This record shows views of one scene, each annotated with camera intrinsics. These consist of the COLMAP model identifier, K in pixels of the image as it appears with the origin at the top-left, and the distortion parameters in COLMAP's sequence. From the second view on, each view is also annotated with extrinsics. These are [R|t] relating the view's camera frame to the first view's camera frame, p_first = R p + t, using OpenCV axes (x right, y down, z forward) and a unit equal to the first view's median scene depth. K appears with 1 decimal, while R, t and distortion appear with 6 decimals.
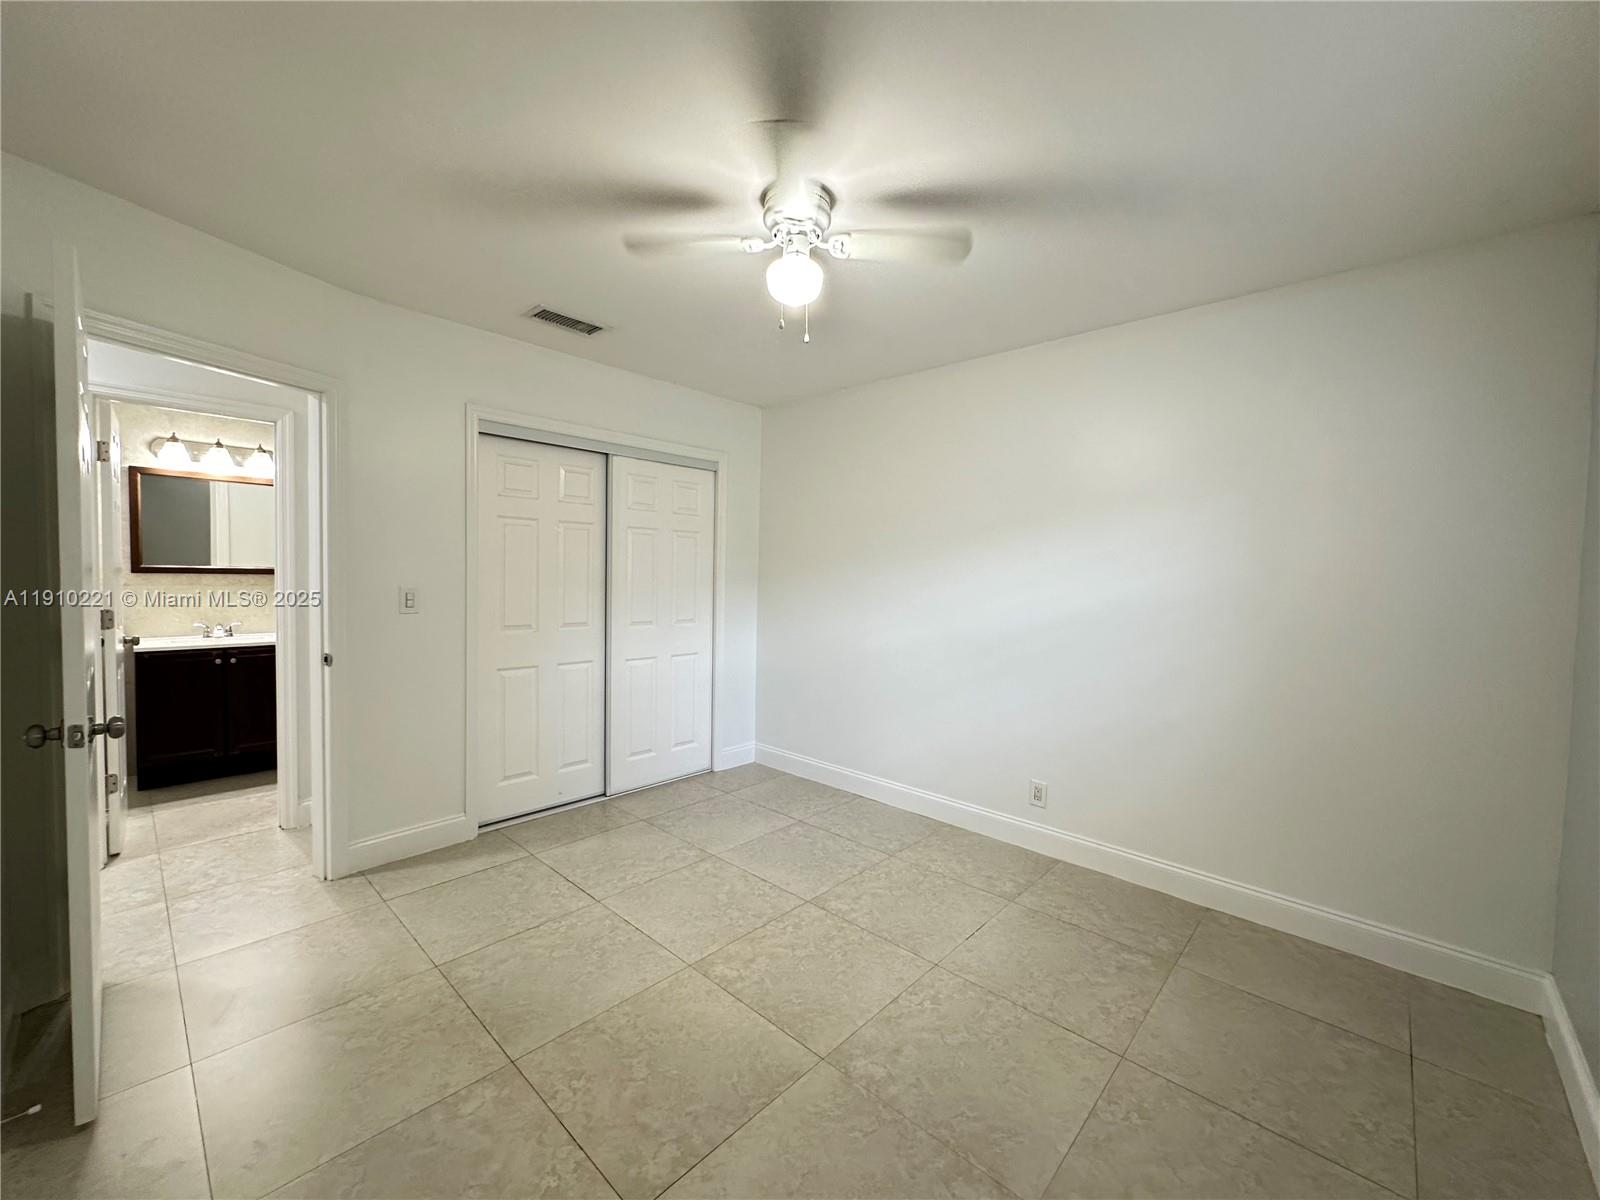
lens RADIAL K [[639.0, 0, 795.0], [0, 639.0, 604.3], [0, 0, 1]] dist [-0.001794, 0.000398]
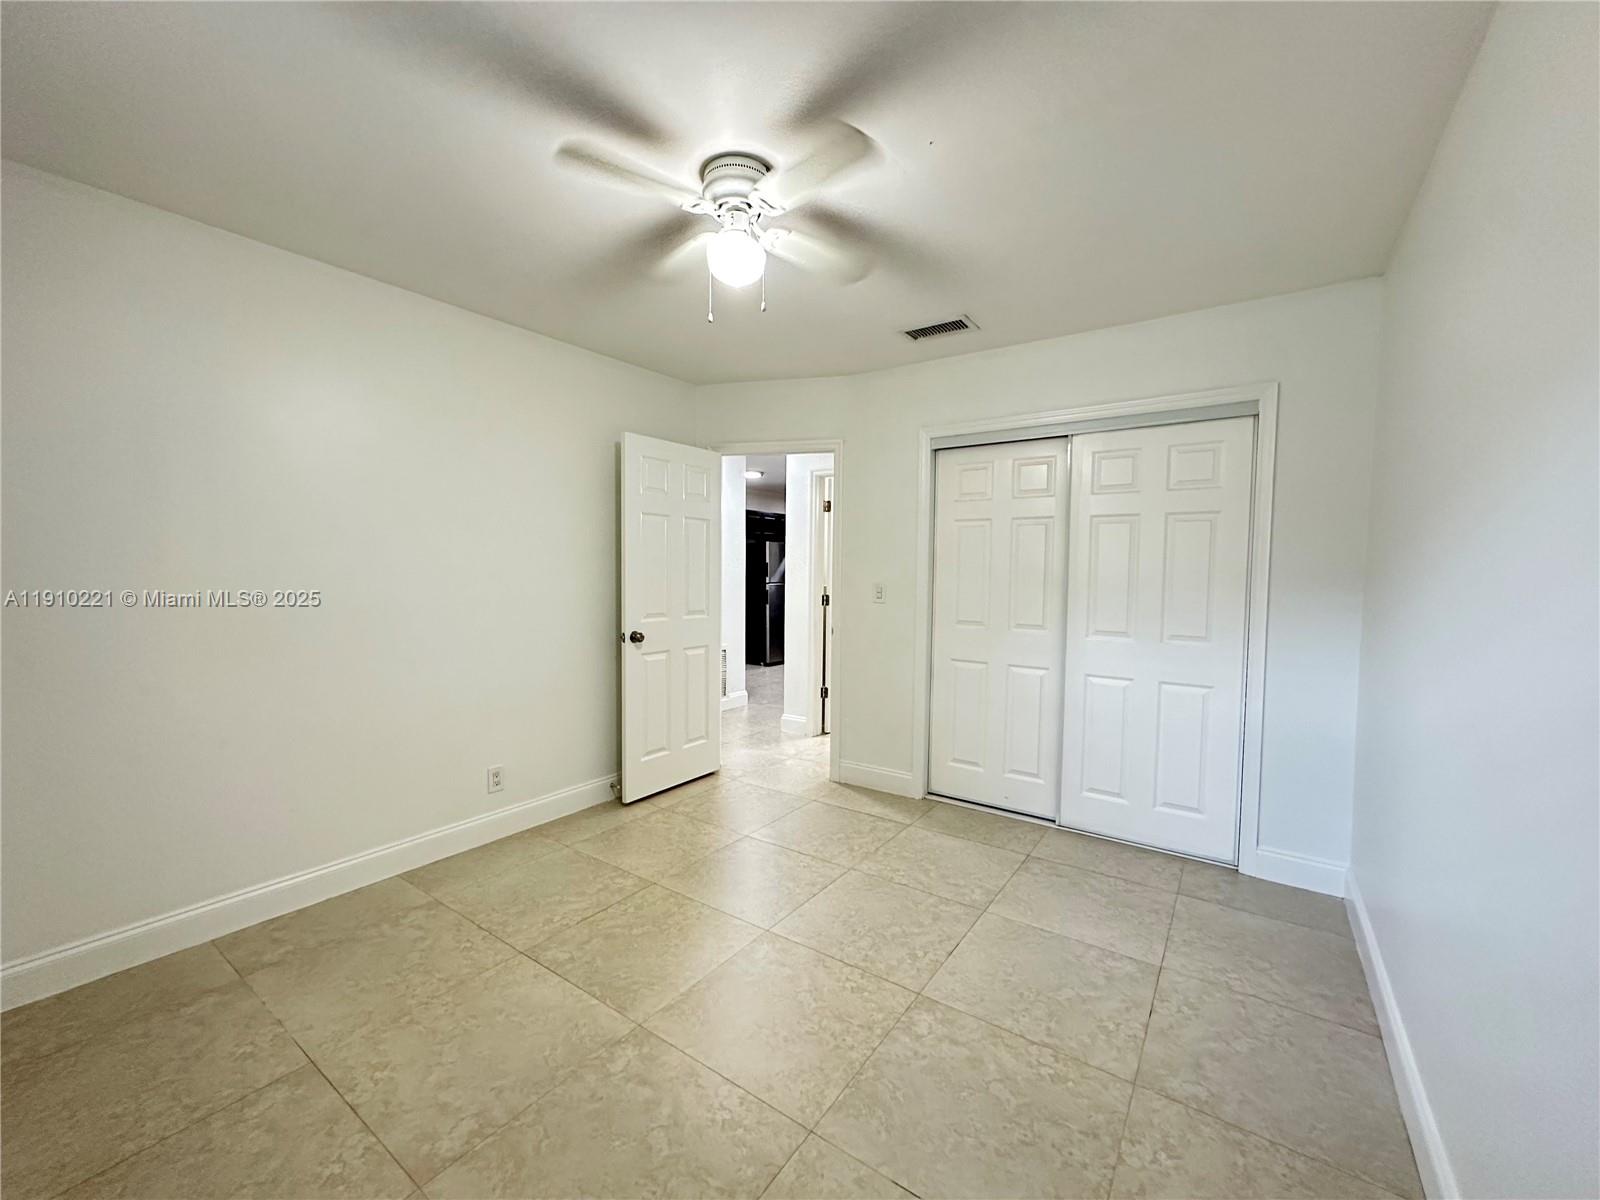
lens RADIAL K [[639.0, 0, 804.7], [0, 639.0, 605.7], [0, 0, 1]] dist [-0.001794, 0.000398]
pose [[0.142306, 0.037142, -0.989126, 0.590652], [-0.056681, 0.997962, 0.029319, -0.008545], [0.988198, 0.051892, 0.144122, 0.588009]]
